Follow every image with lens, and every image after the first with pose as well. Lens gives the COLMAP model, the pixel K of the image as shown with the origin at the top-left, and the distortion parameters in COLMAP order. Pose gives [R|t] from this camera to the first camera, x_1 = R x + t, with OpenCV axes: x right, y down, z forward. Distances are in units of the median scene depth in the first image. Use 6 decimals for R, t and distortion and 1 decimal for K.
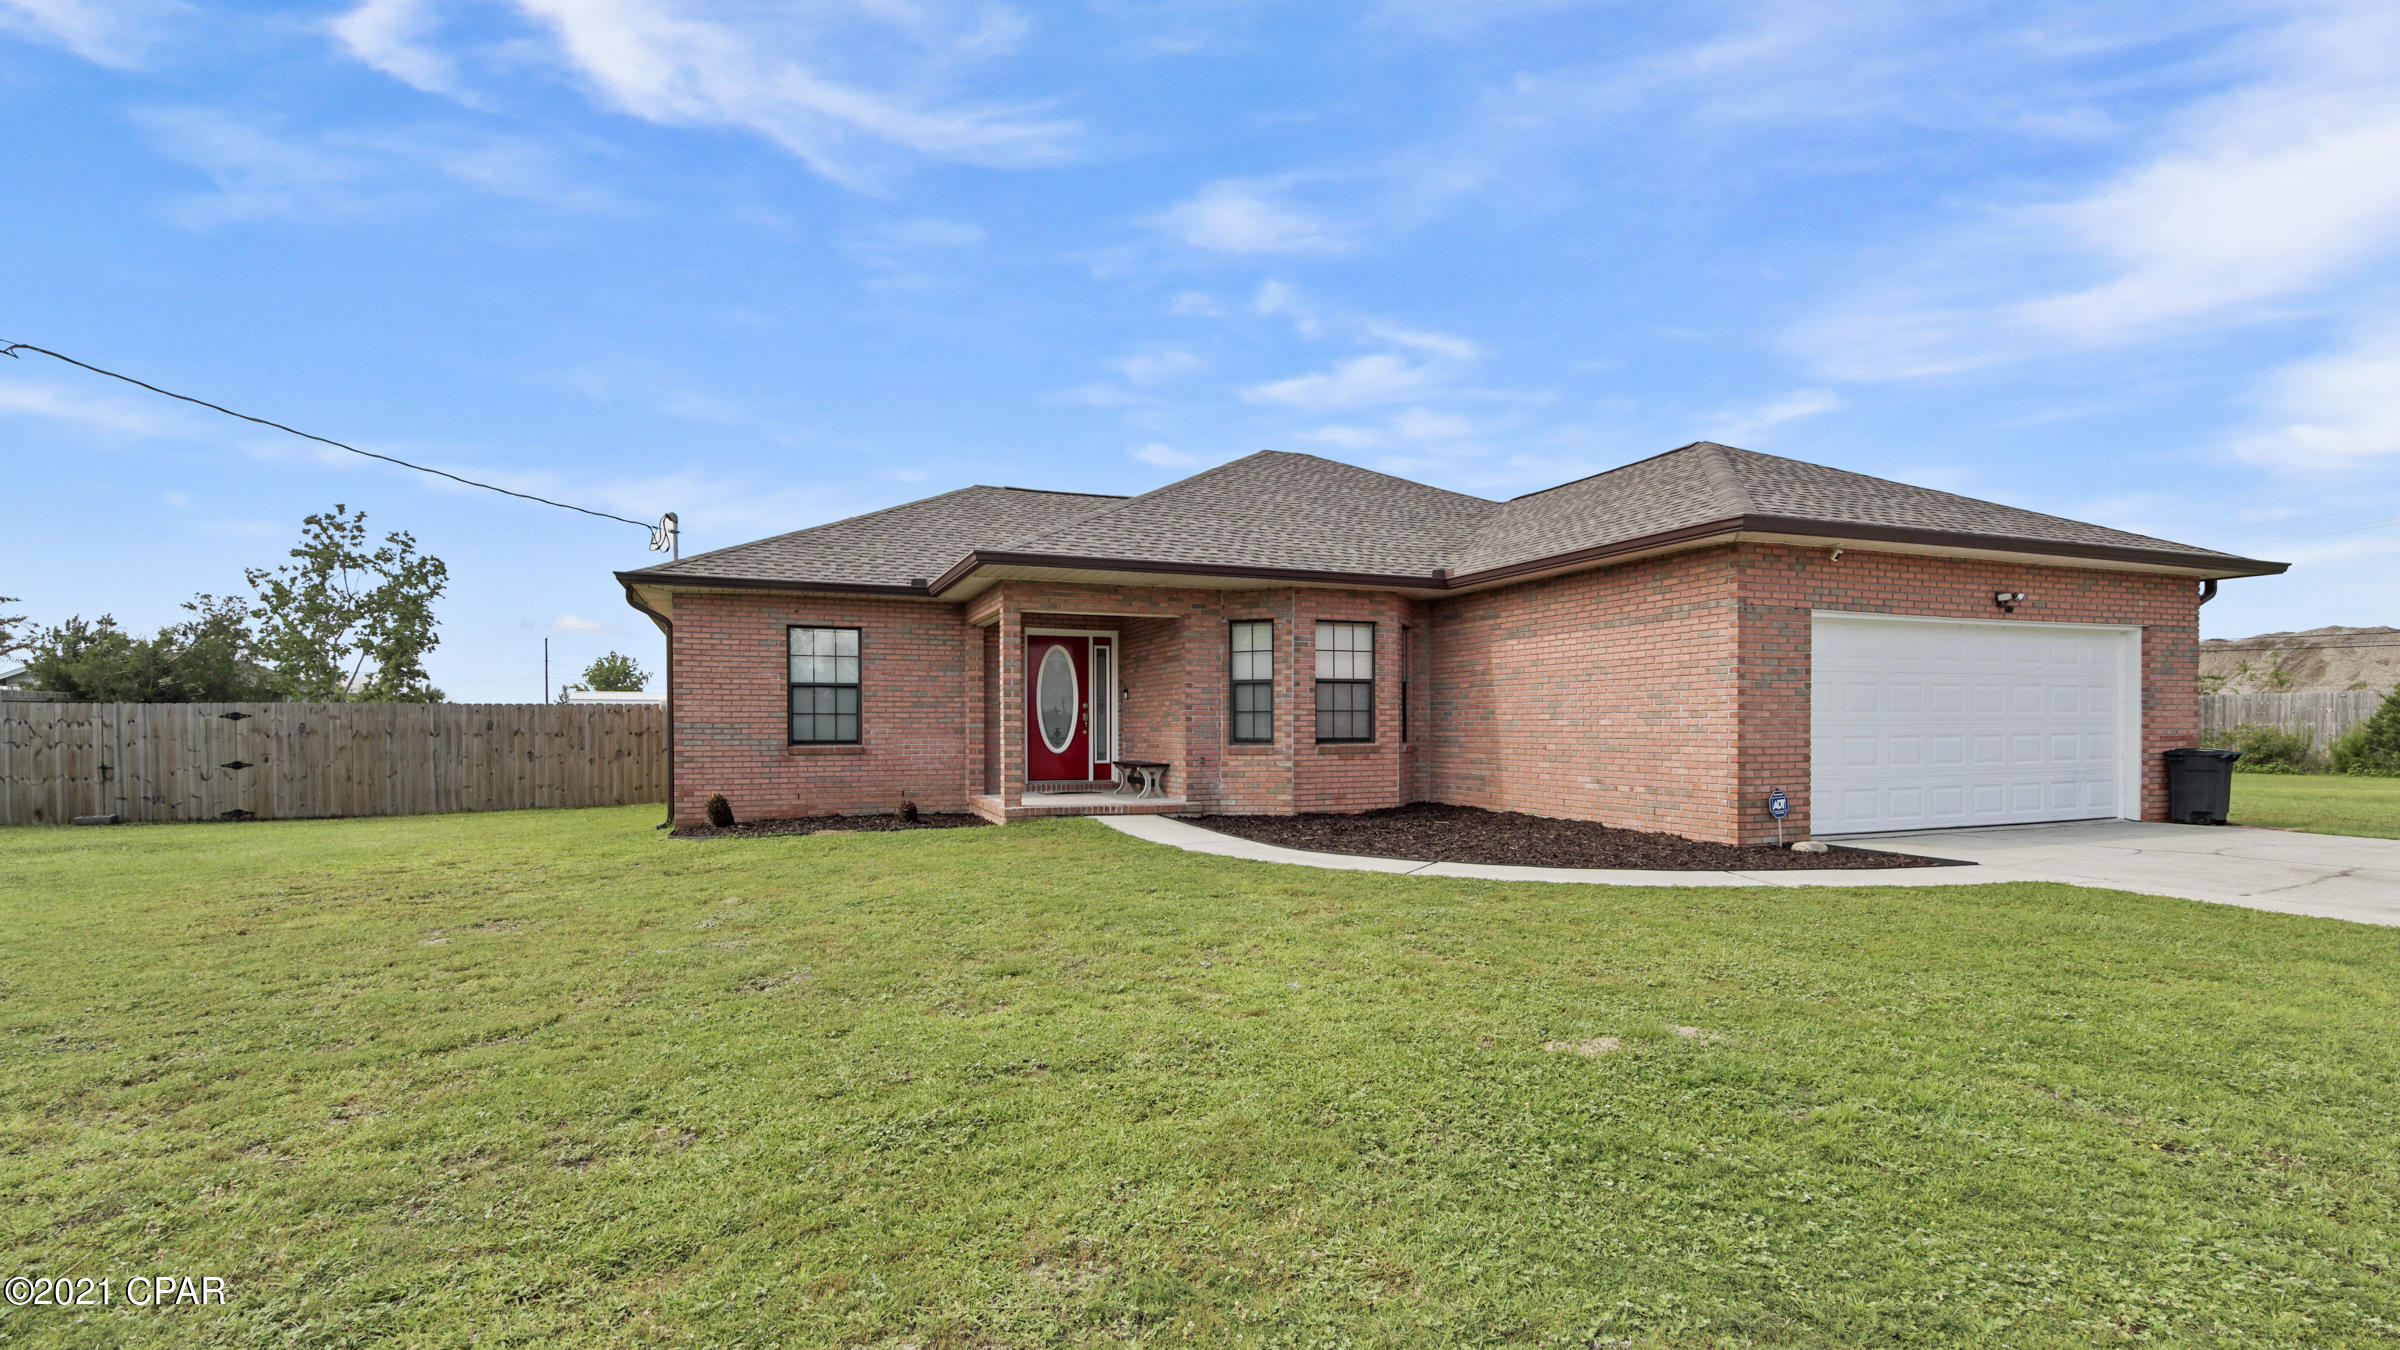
lens RADIAL K [[1064.3, 0, 1202.4], [0, 1064.3, 687.2], [0, 0, 1]] dist [0.016805, -0.012860]
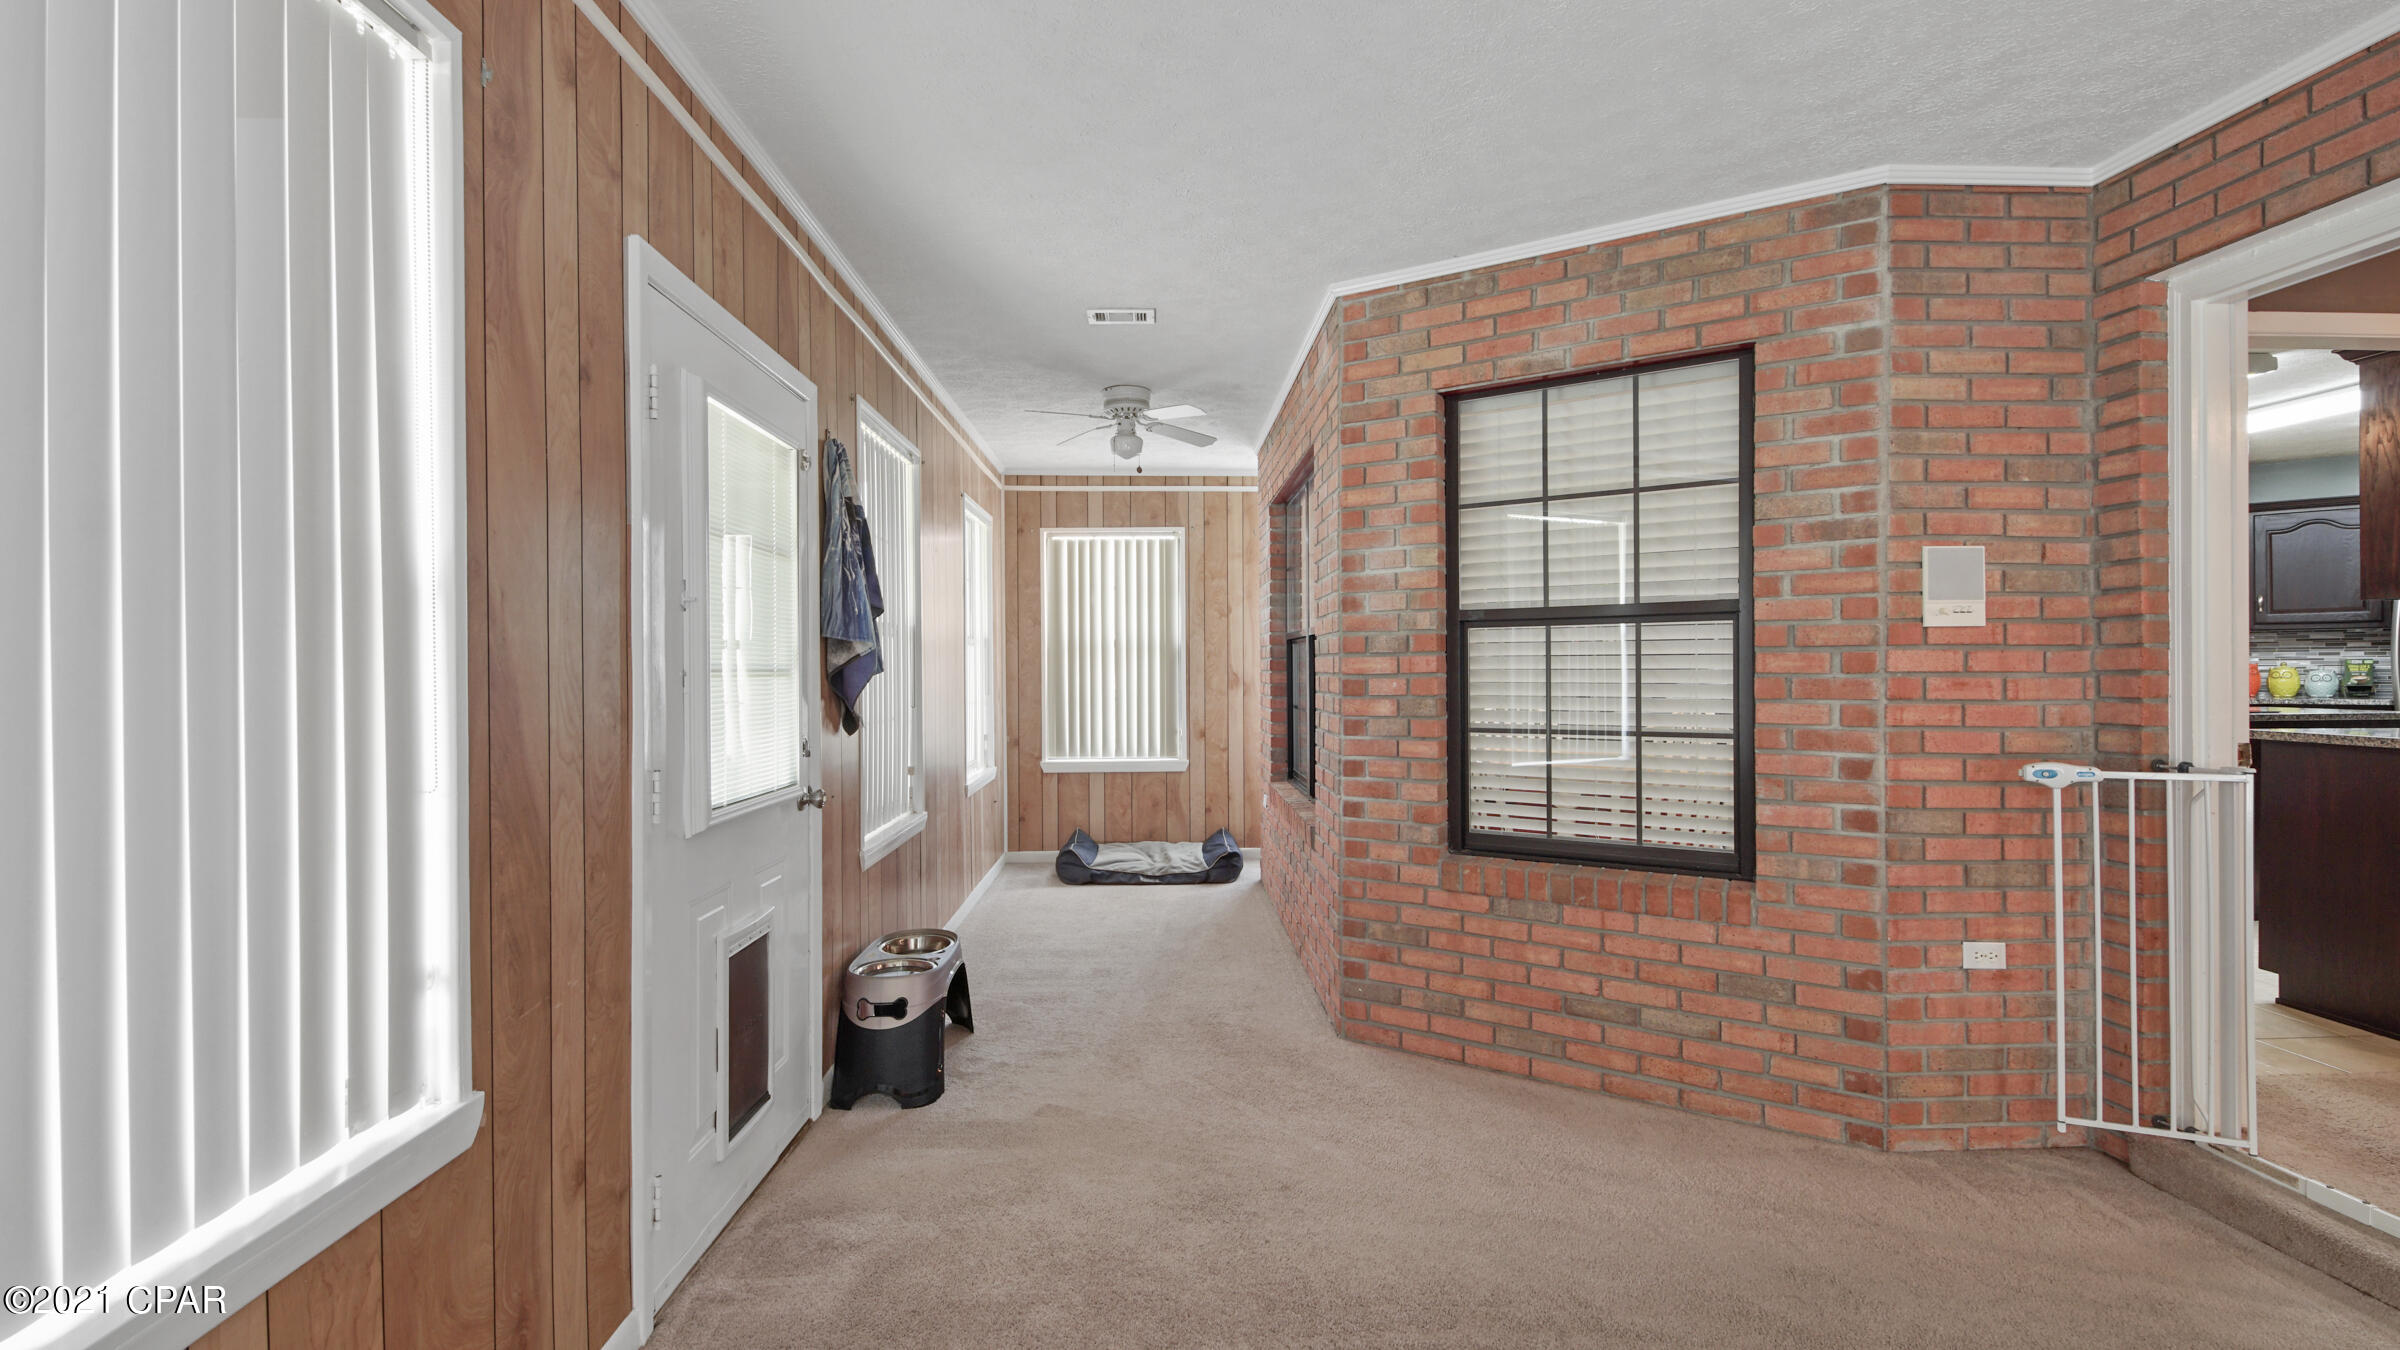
lens RADIAL K [[1064.3, 0, 1180.3], [0, 1064.3, 660.1], [0, 0, 1]] dist [0.016805, -0.012860]
pose [[0.707161, -0.005213, -0.707033, -0.257444], [0.004766, 0.999985, -0.002607, 0.010228], [0.707036, -0.001526, 0.707176, 0.789310]]
